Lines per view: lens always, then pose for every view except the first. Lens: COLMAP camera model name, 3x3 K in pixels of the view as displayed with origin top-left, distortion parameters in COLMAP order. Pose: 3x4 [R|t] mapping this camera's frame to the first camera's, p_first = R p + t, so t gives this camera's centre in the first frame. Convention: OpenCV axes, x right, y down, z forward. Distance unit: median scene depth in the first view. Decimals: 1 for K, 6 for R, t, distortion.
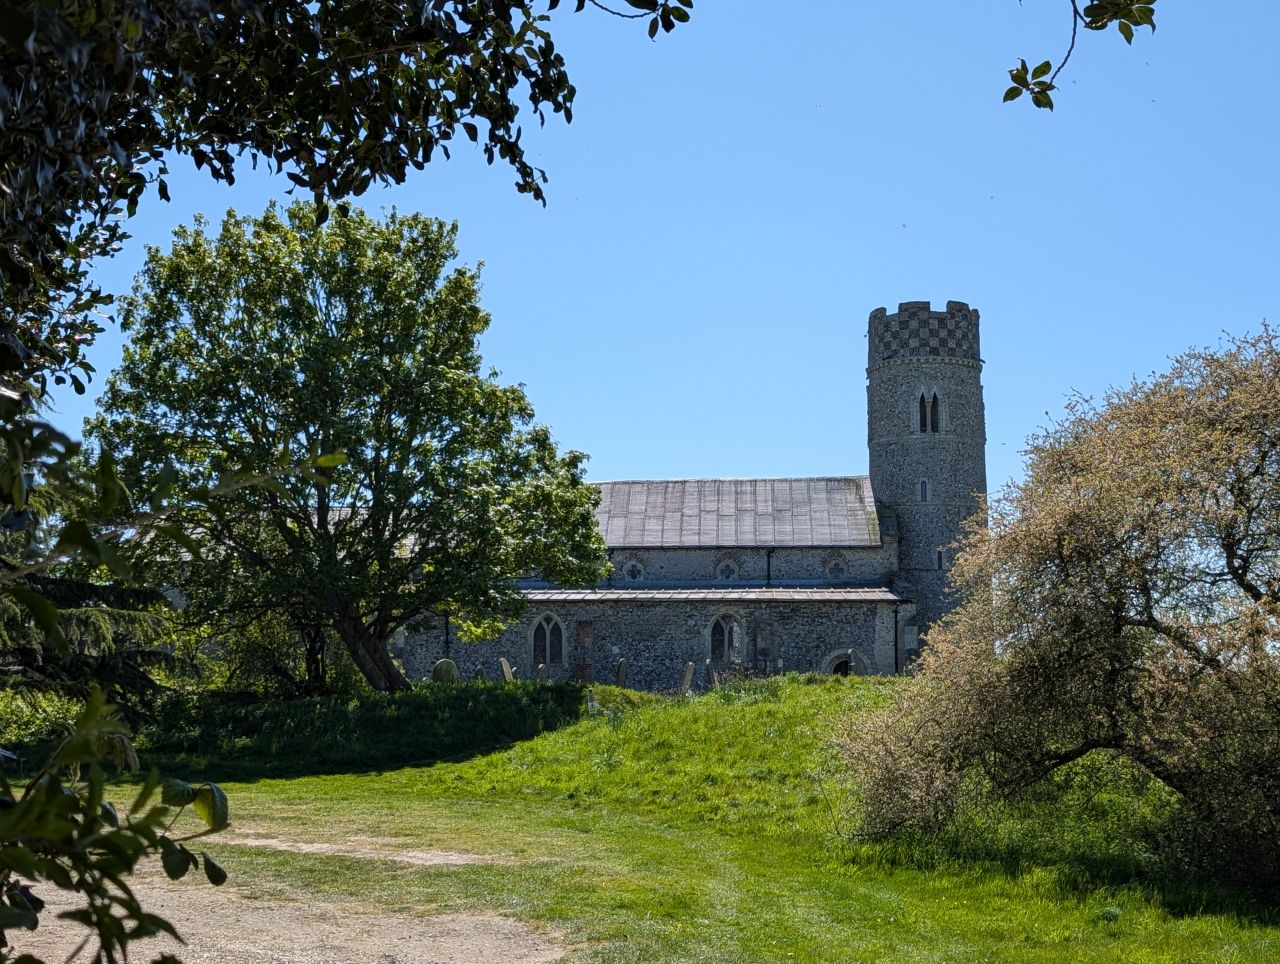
lens RADIAL K [[967.0, 0, 640.0], [0, 967.0, 482.0], [0, 0, 1]] dist [0.088674, -0.000427]
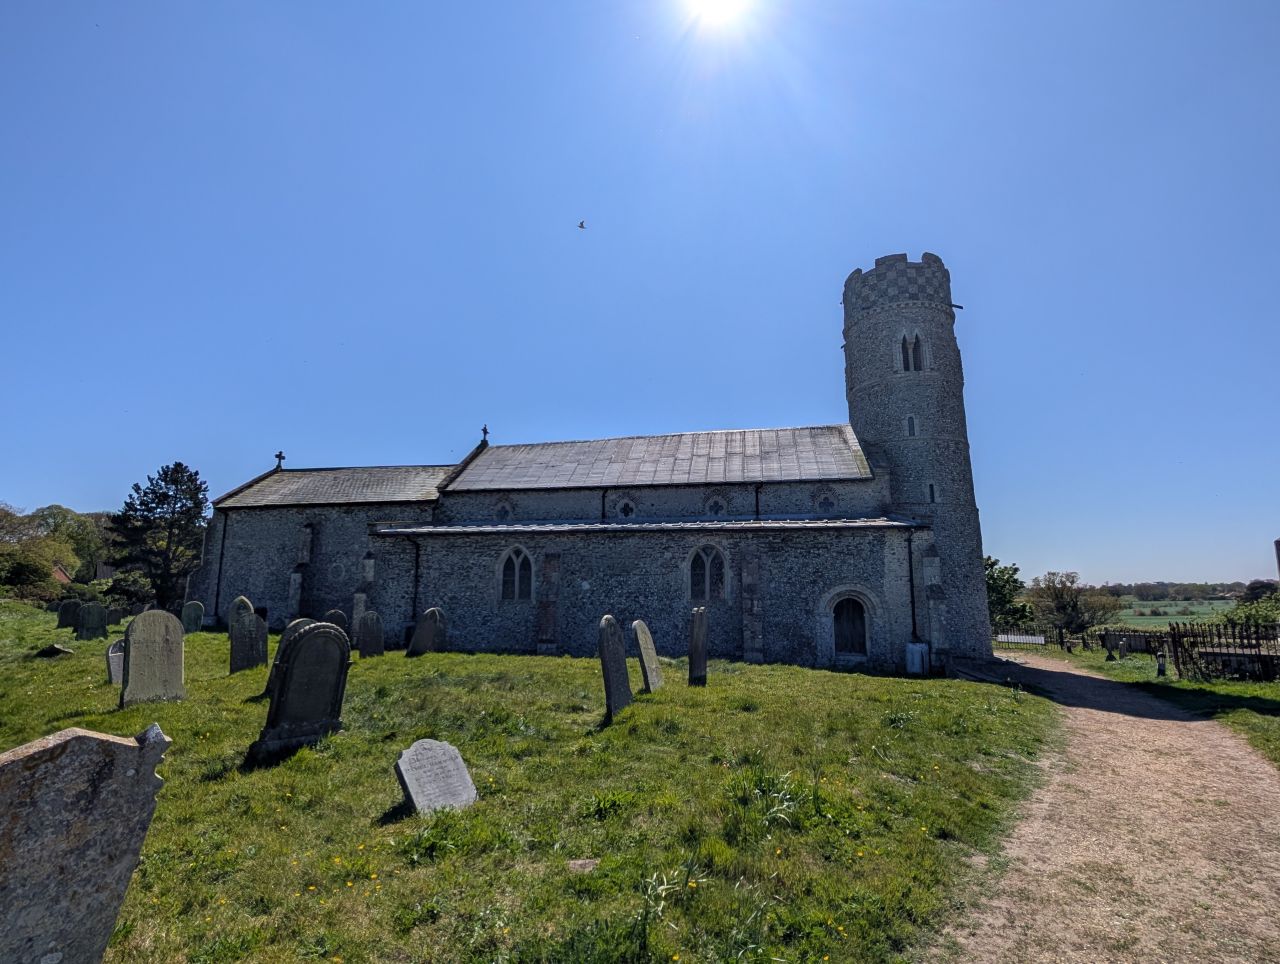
lens RADIAL K [[497.2, 0, 640.0], [0, 497.2, 482.0], [0, 0, 1]] dist [0.001337, -0.000011]
pose [[0.993866, -0.018765, -0.108990, 0.067789], [0.016494, 0.999628, -0.021708, 0.075167], [0.109357, 0.019777, 0.993806, 0.466047]]
